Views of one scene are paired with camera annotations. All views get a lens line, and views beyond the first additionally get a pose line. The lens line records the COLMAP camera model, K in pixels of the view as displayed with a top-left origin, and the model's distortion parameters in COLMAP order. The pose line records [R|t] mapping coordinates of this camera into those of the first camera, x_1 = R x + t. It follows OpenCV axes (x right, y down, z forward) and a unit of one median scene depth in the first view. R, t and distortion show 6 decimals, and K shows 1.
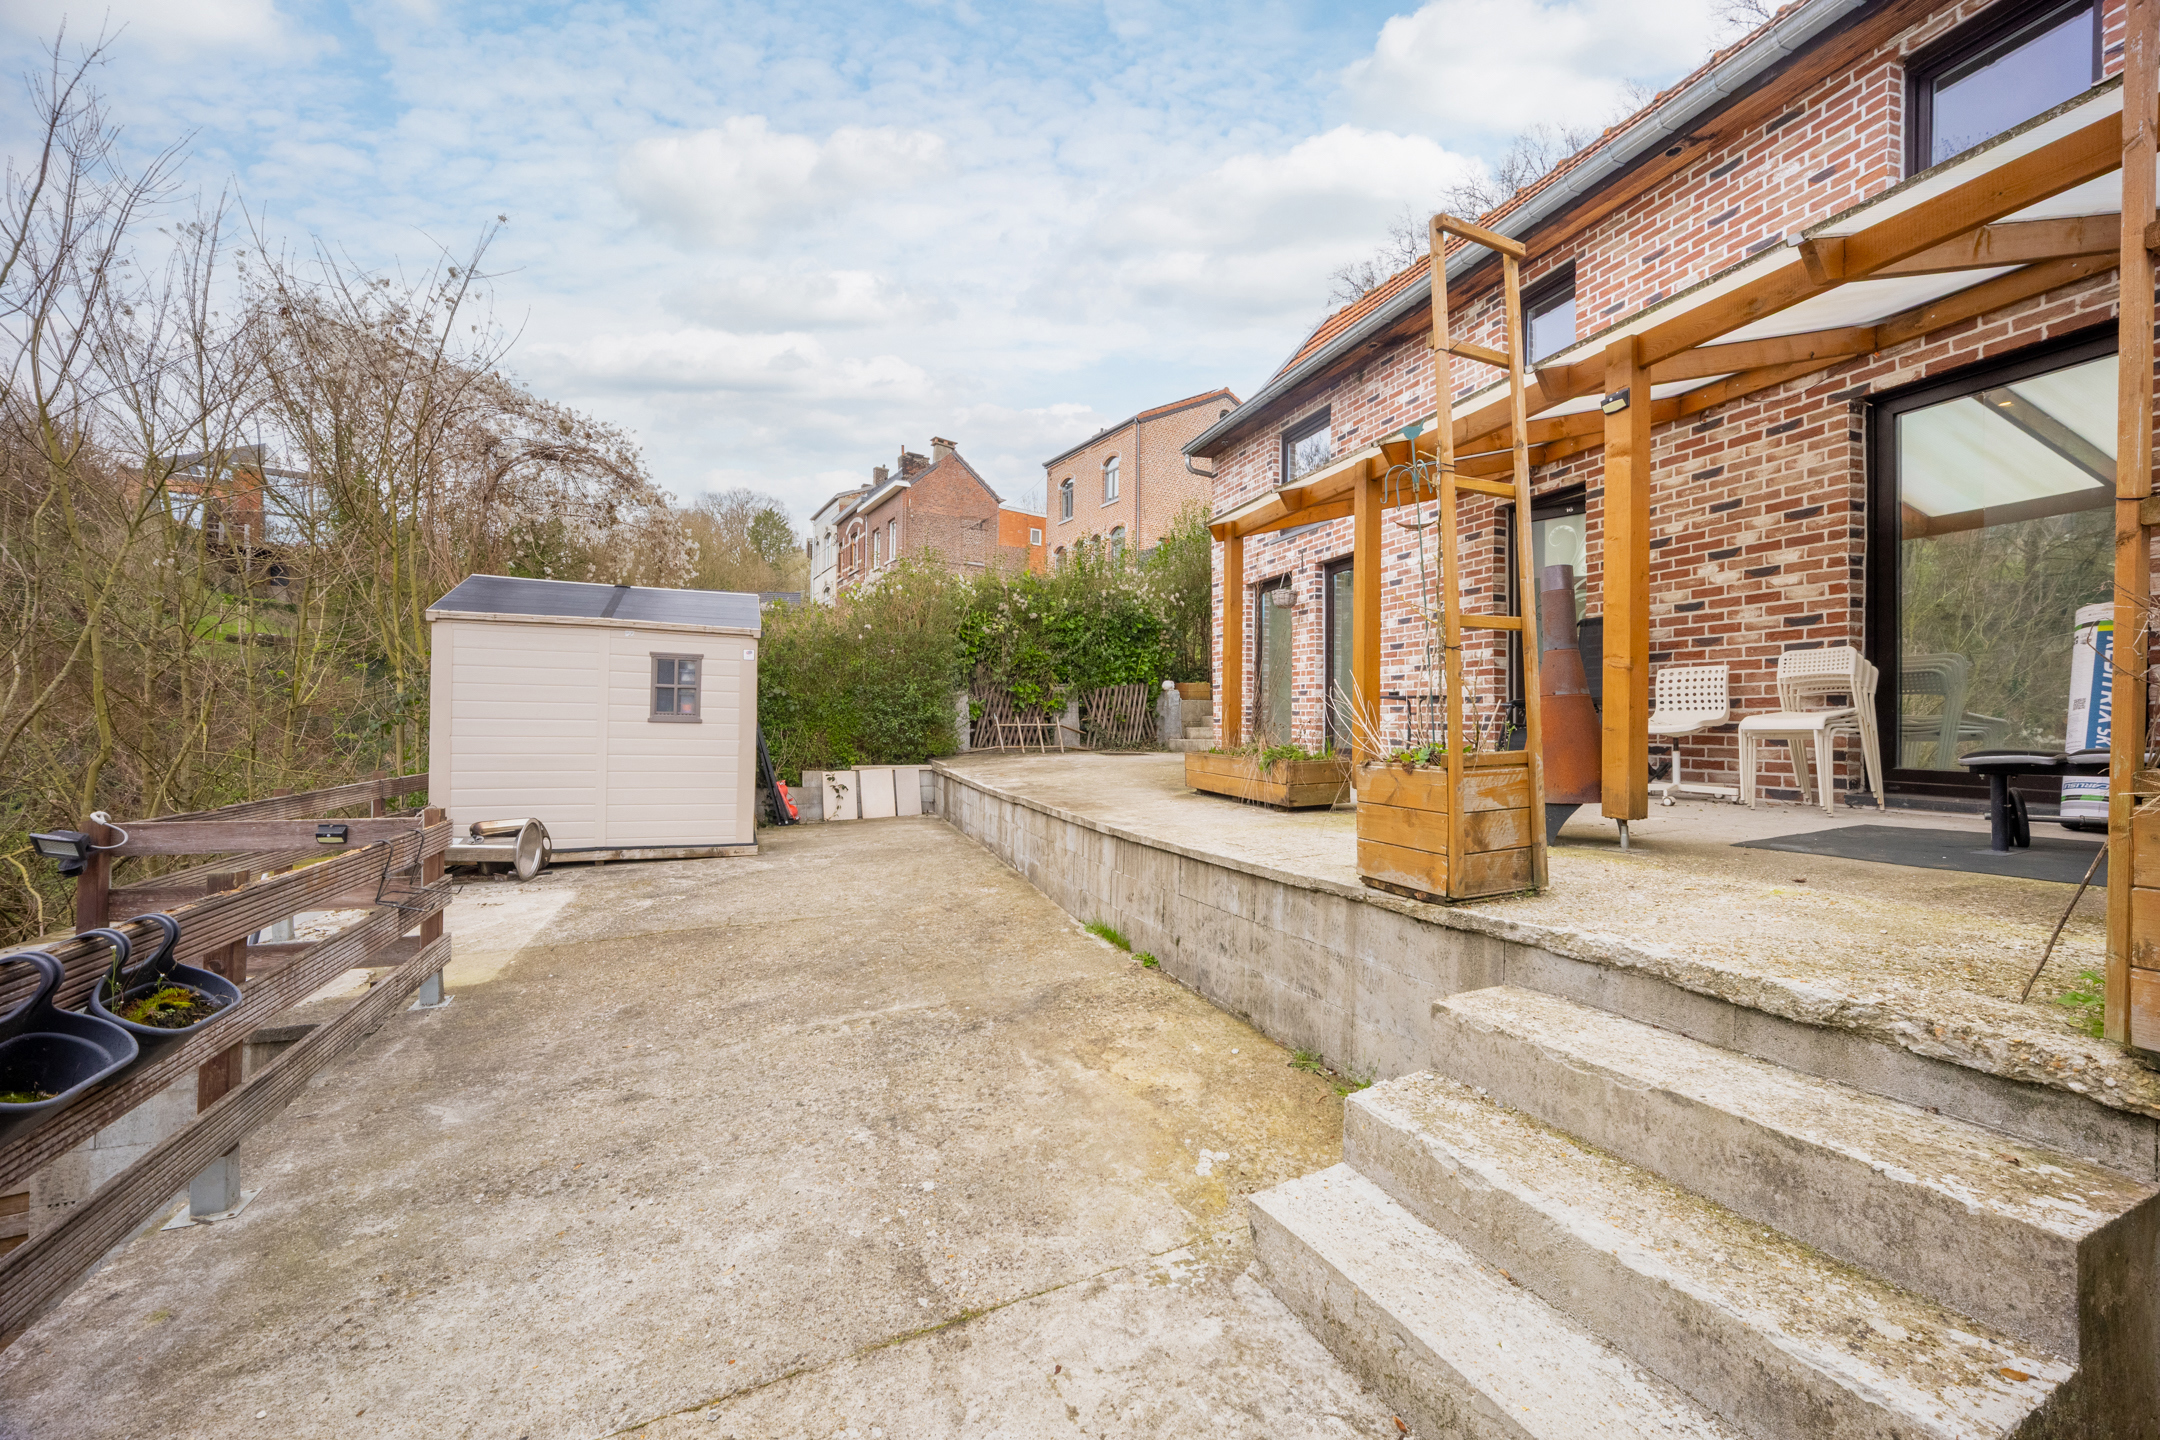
lens RADIAL K [[855.4, 0, 1080.0], [0, 855.4, 720.0], [0, 0, 1]] dist [-0.011835, 0.000159]
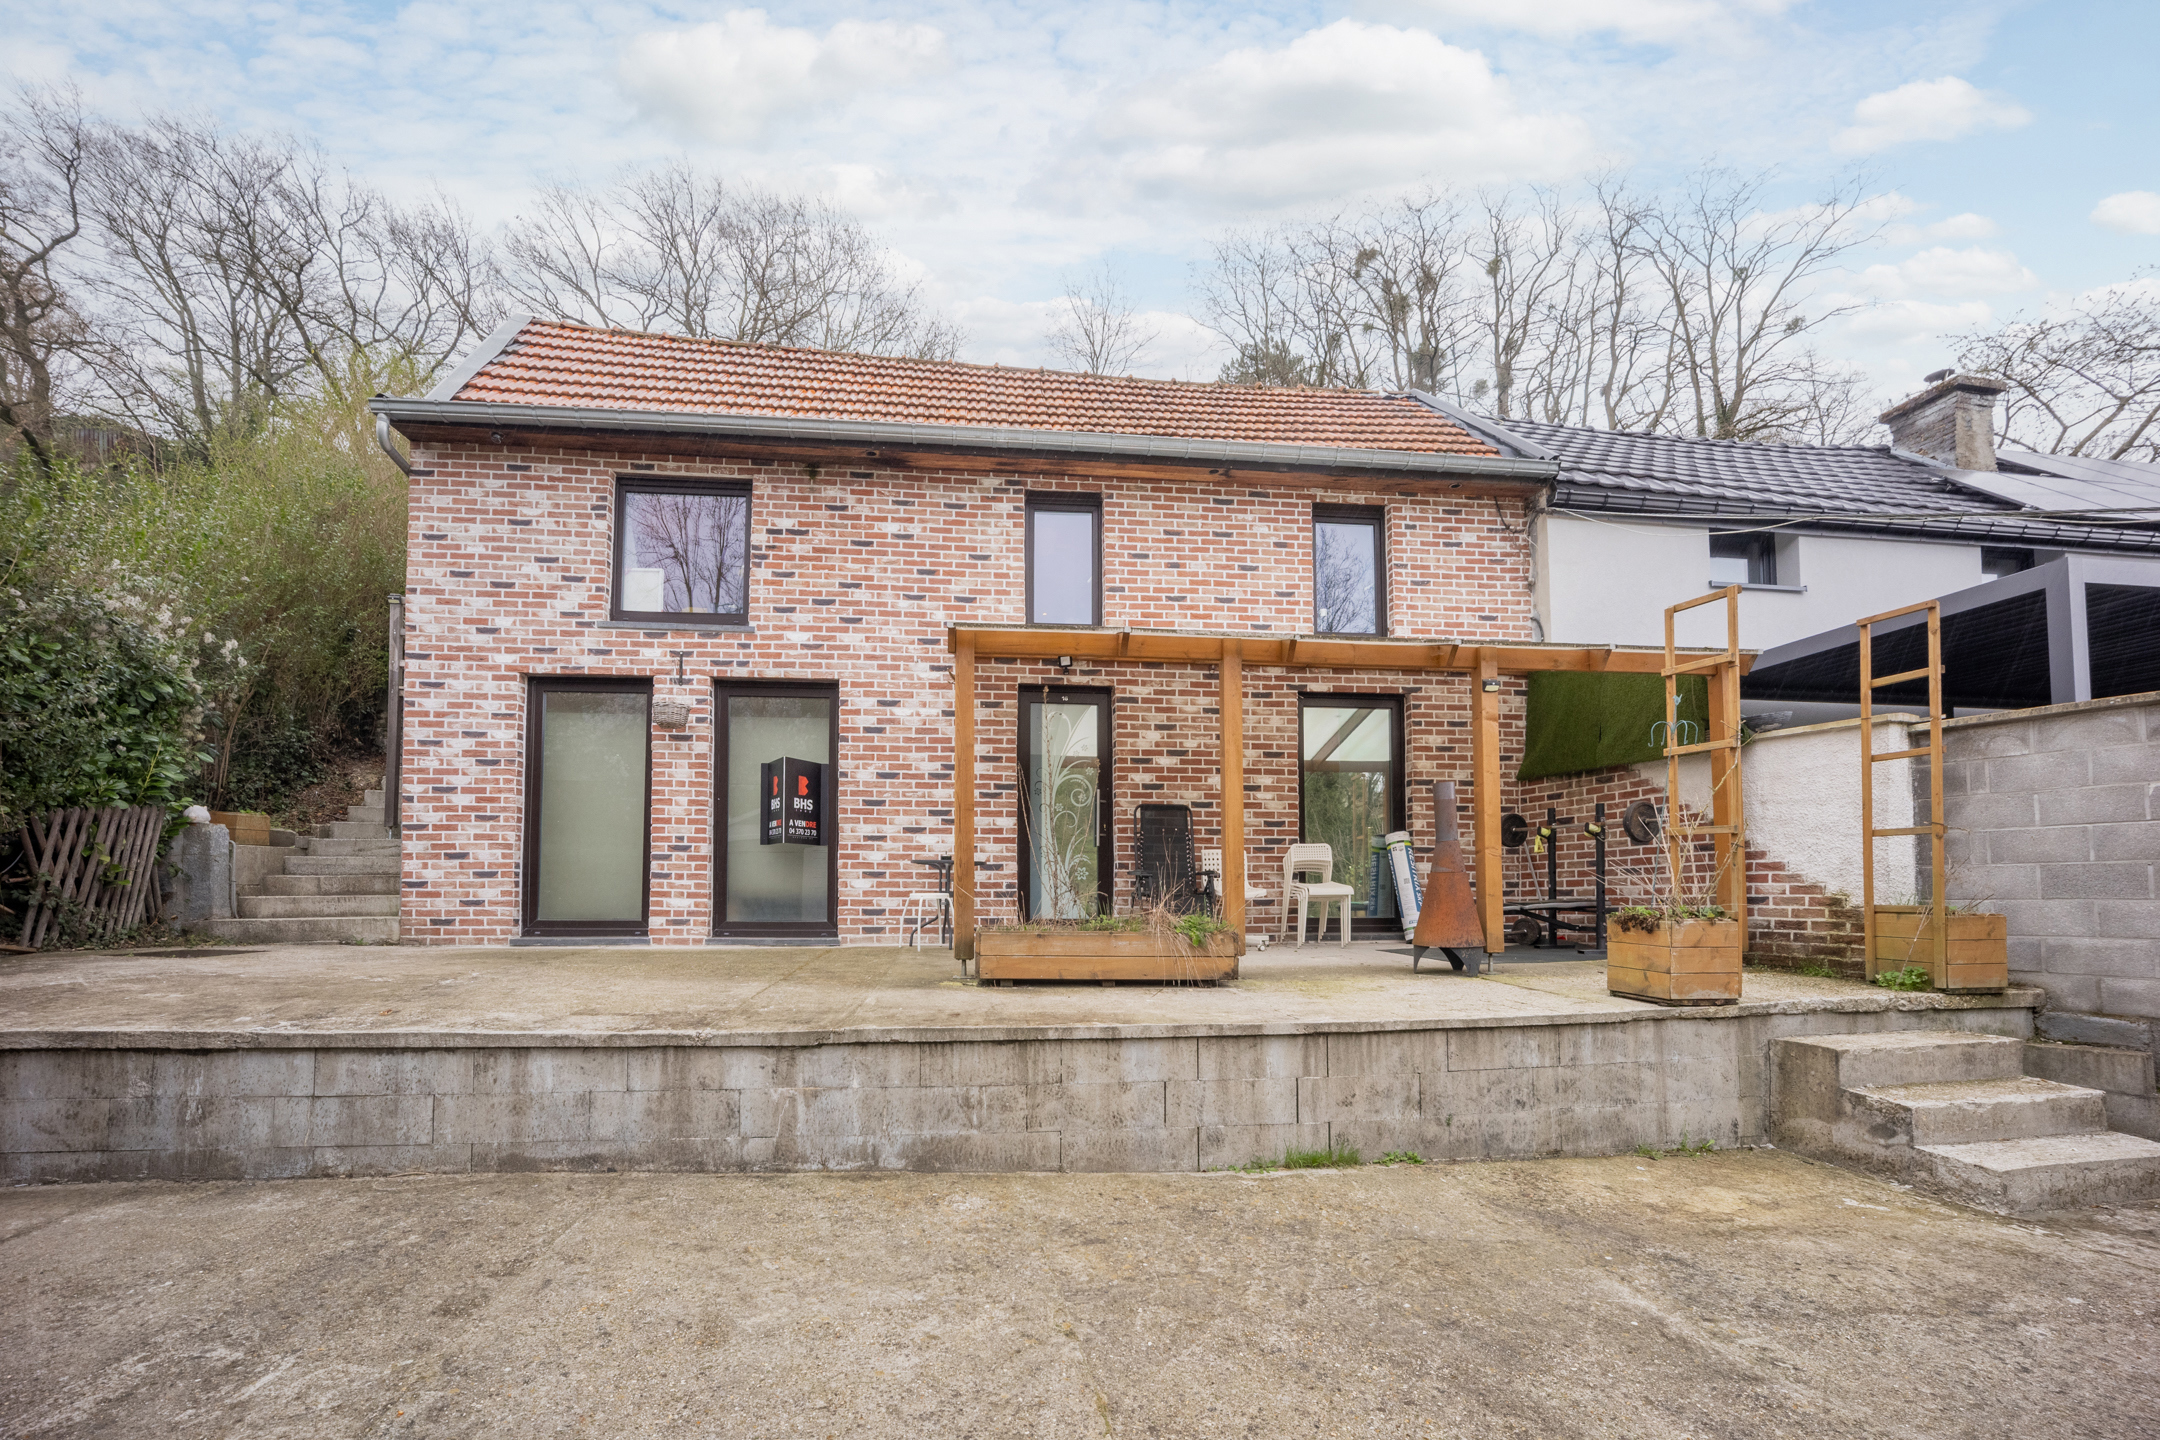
lens RADIAL K [[887.3, 0, 1079.8], [0, 887.3, 865.0], [0, 0, 1]] dist [-0.025181, 0.010865]
pose [[0.208714, 0.027934, 0.977578, -0.780668], [-0.004568, 0.999609, -0.027588, 0.003259], [-0.977966, 0.001292, 0.208760, 0.996520]]
